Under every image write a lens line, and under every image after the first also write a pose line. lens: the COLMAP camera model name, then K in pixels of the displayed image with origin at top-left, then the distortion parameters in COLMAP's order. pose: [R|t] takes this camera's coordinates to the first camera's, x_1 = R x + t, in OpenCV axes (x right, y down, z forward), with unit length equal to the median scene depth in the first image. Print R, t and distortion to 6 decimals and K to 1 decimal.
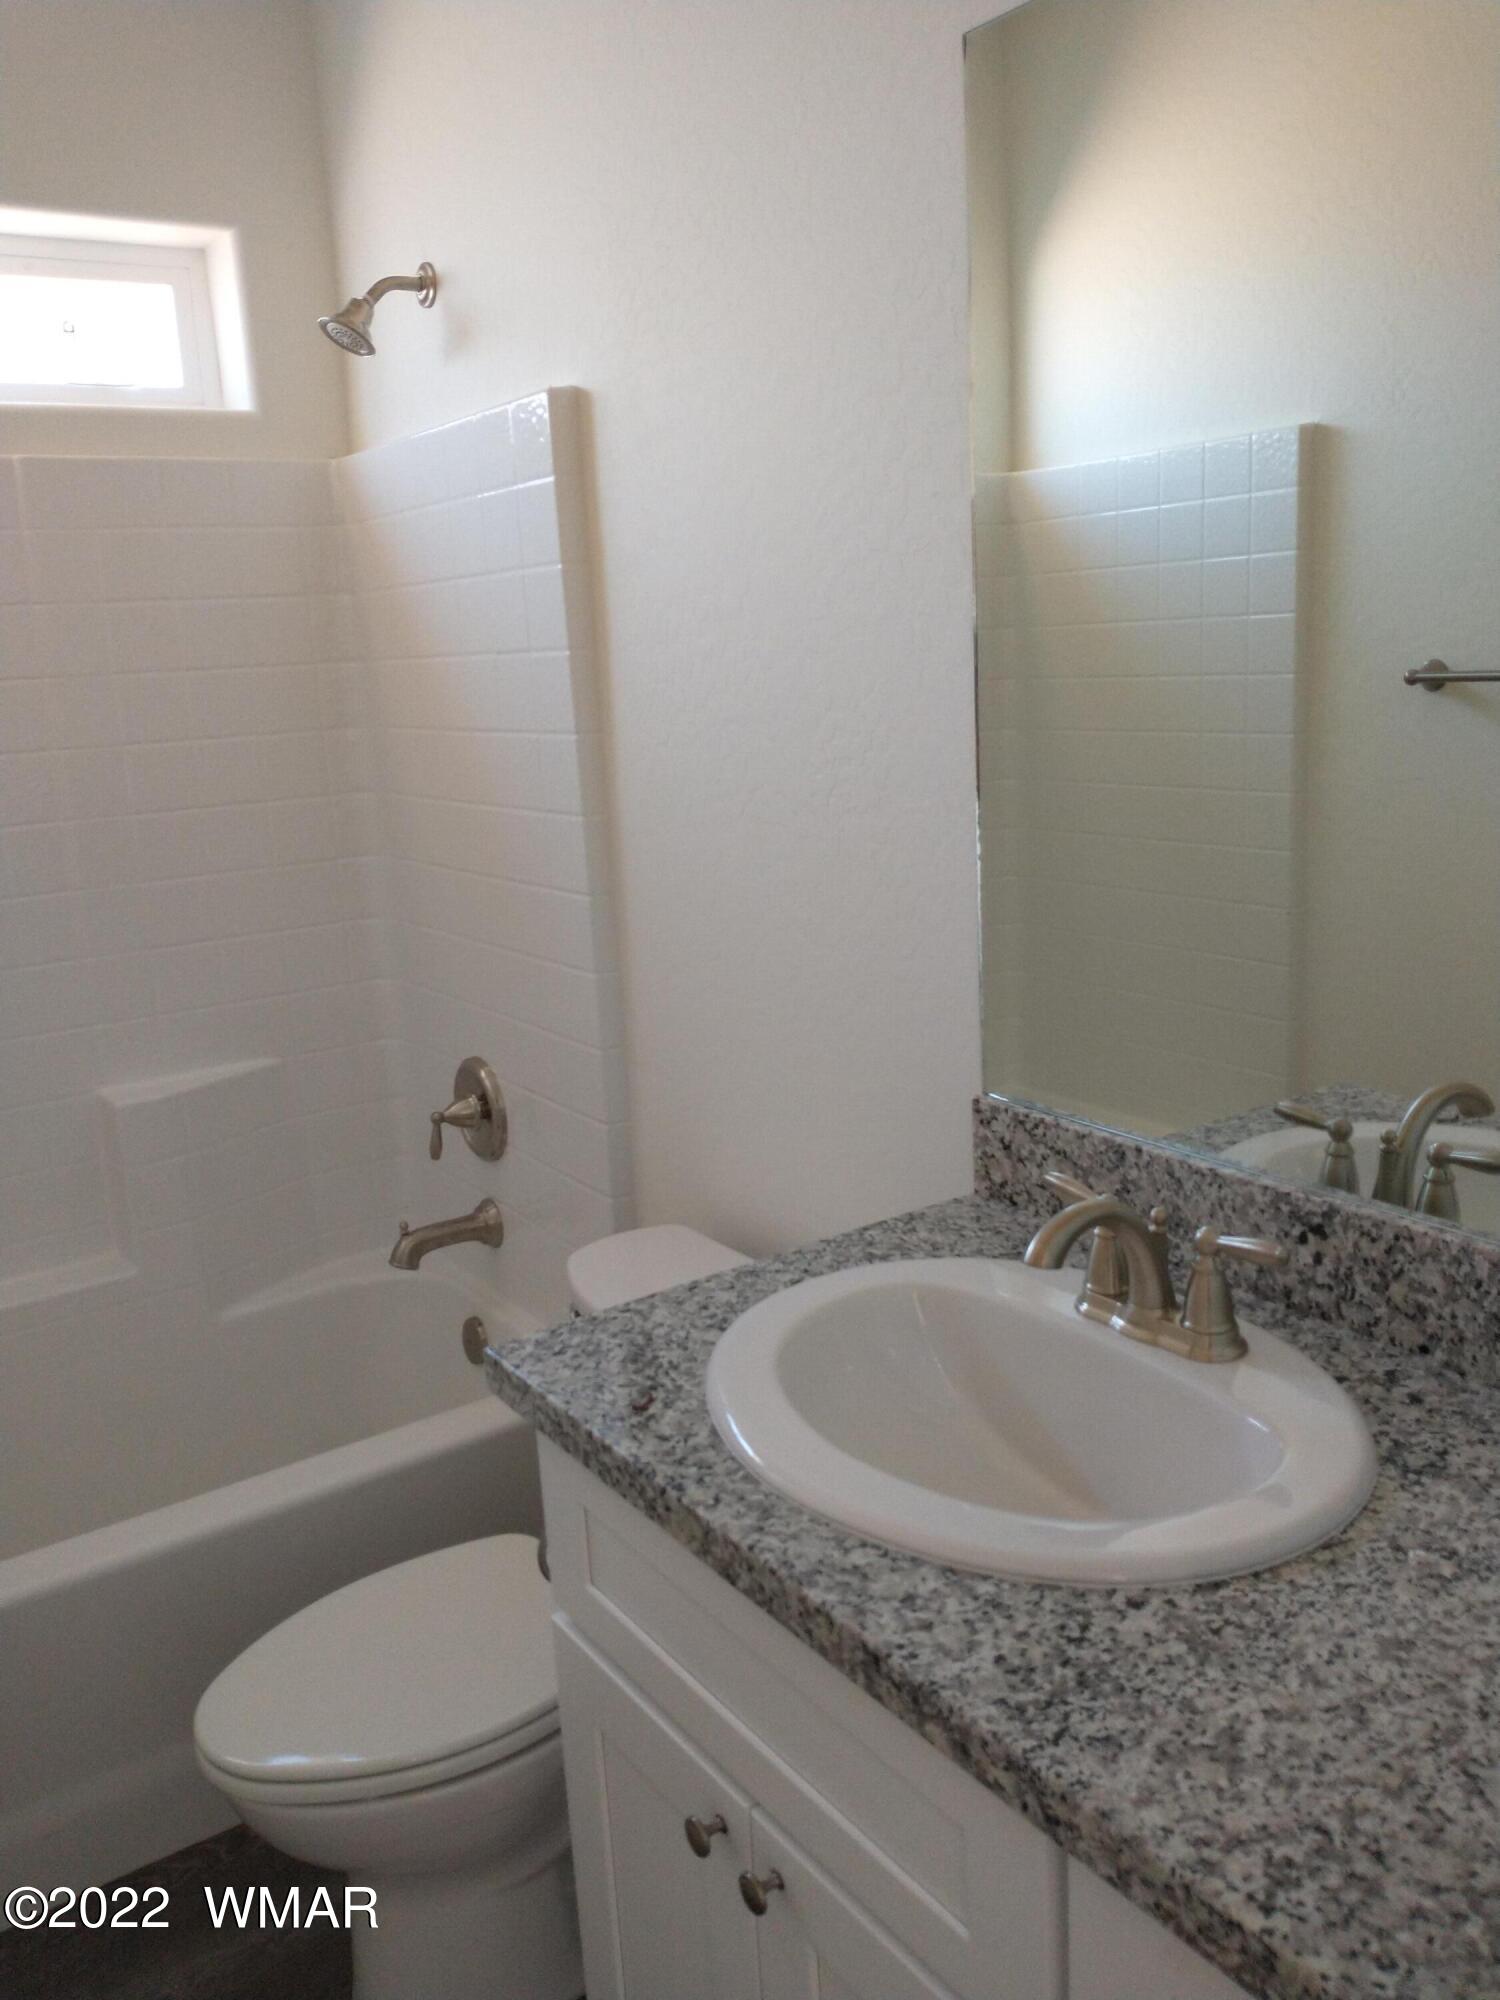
lens RADIAL K [[1604.8, 0, 742.0], [0, 1604.8, 1017.1], [0, 0, 1]] dist [0.012125, -0.051041]
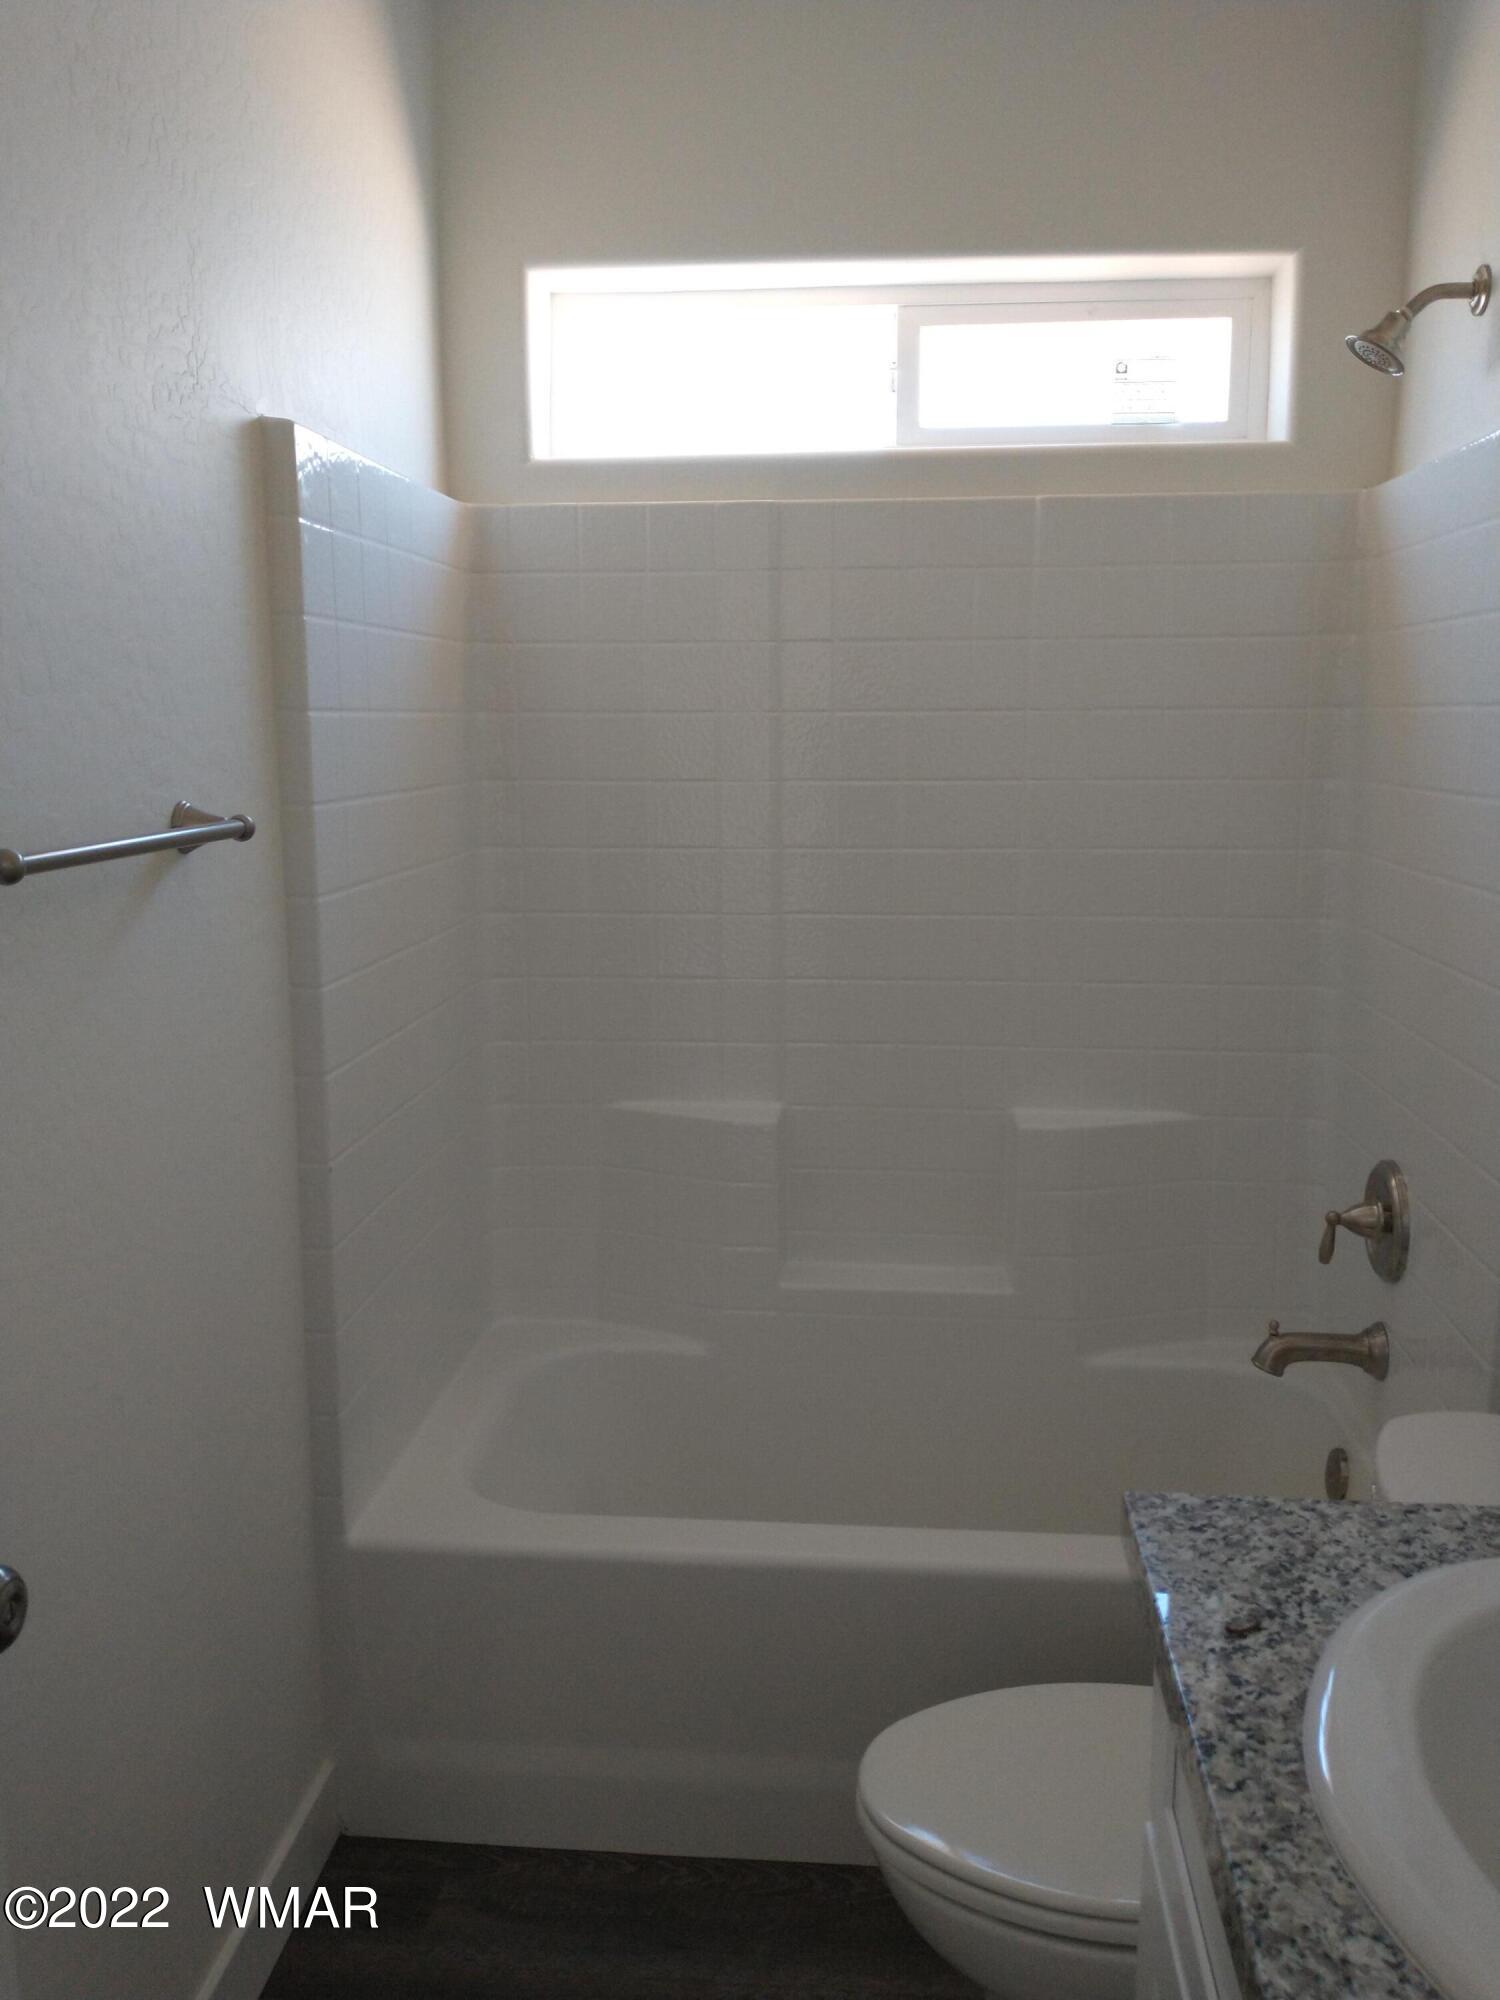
lens RADIAL K [[1604.8, 0, 752.4], [0, 1604.8, 994.2], [0, 0, 1]] dist [0.012125, -0.051041]
pose [[0.754225, 0.161370, -0.636478, 0.125561], [-0.182445, 0.982664, 0.032944, -0.032765], [0.630760, 0.091275, 0.770591, 0.108604]]
